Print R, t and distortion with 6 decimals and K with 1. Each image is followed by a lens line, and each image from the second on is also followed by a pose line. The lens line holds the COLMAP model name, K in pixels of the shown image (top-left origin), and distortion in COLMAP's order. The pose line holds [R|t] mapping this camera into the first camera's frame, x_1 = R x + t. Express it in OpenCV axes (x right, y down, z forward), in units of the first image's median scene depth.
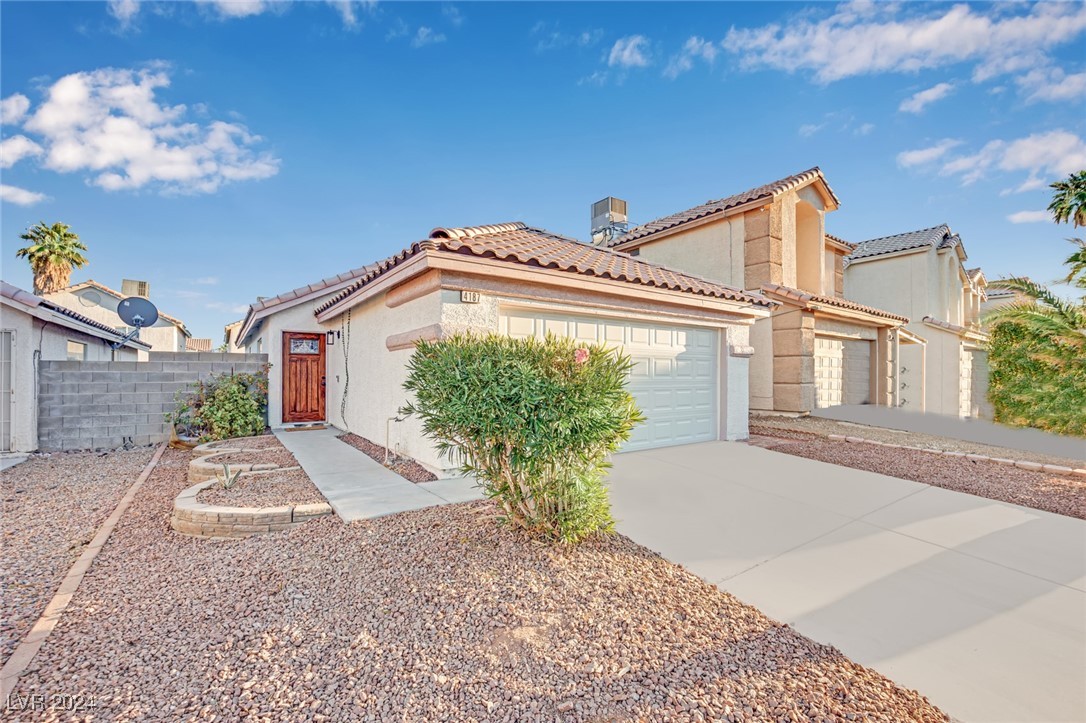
lens RADIAL K [[454.0, 0, 546.3], [0, 454.0, 365.4], [0, 0, 1]] dist [-0.023972, -0.000410]
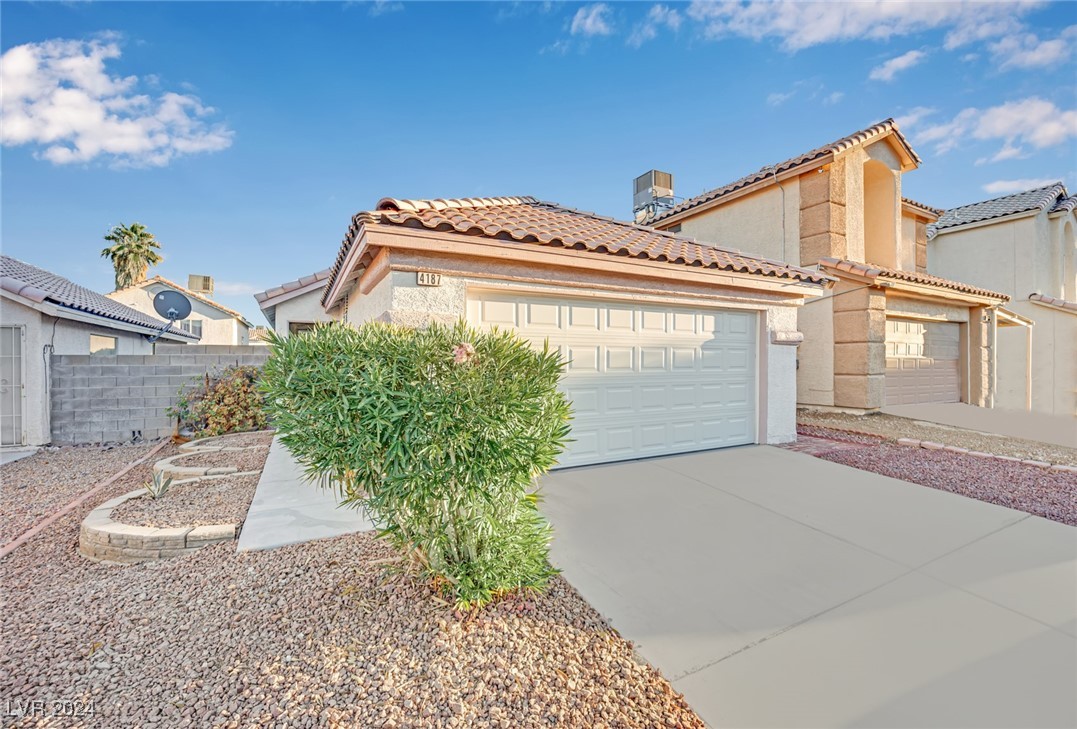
lens RADIAL K [[467.0, 0, 543.1], [0, 467.0, 359.5], [0, 0, 1]] dist [-0.026822, 0.001356]
pose [[0.992658, -0.005473, -0.120832, 0.078989], [0.007151, 0.999884, 0.013457, -0.005438], [0.120744, -0.014223, 0.992582, 0.083353]]
